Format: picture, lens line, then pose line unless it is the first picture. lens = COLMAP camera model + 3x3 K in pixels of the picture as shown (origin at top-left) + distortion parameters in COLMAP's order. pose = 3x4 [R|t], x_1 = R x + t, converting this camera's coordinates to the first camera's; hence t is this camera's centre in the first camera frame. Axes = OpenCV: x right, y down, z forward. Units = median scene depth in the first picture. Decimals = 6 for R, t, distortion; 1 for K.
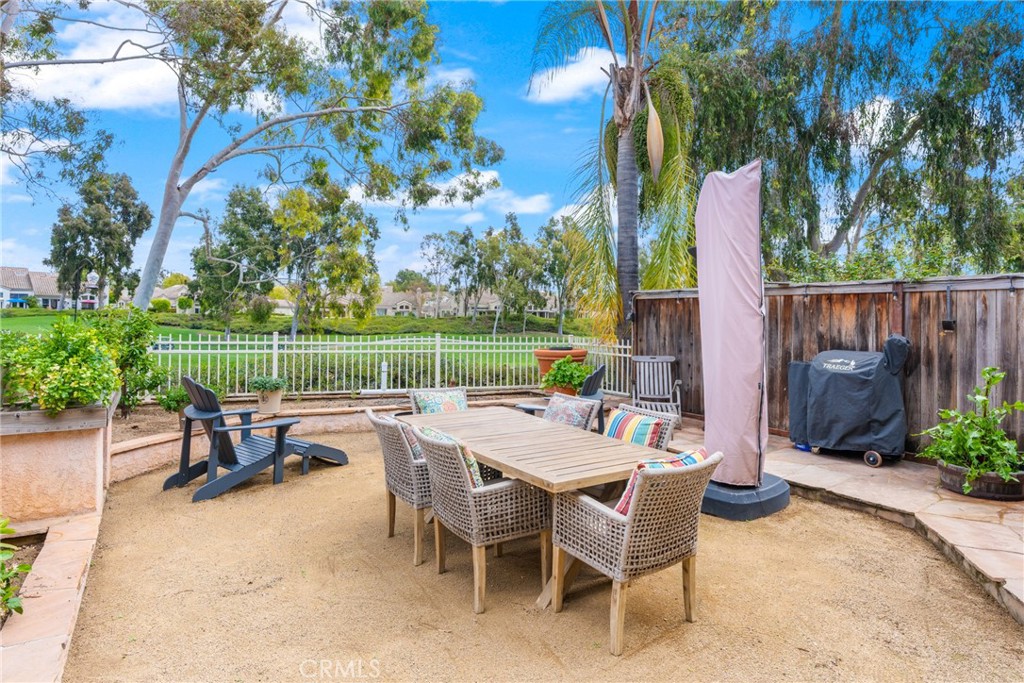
lens RADIAL K [[553.2, 0, 516.0], [0, 553.2, 309.9], [0, 0, 1]] dist [-0.006931, -0.000281]
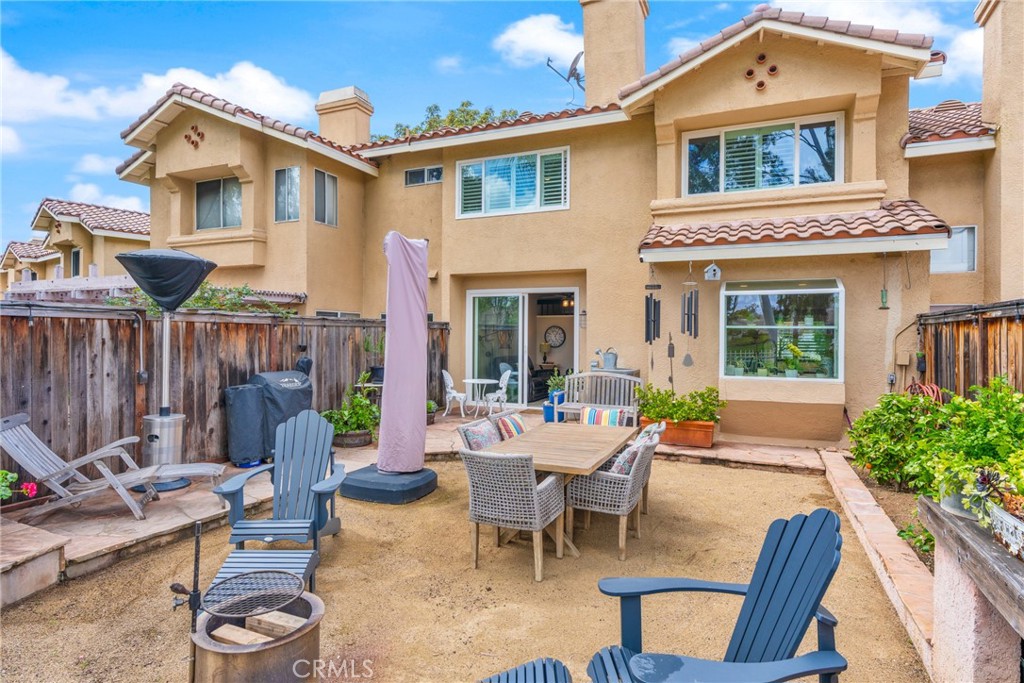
lens RADIAL K [[553.2, 0, 520.4], [0, 553.2, 338.7], [0, 0, 1]] dist [-0.006931, -0.000281]
pose [[-0.561067, -0.018603, 0.827561, -0.603822], [-0.024243, 0.999688, 0.006036, -0.016634], [-0.827415, -0.016676, -0.561343, 1.055403]]
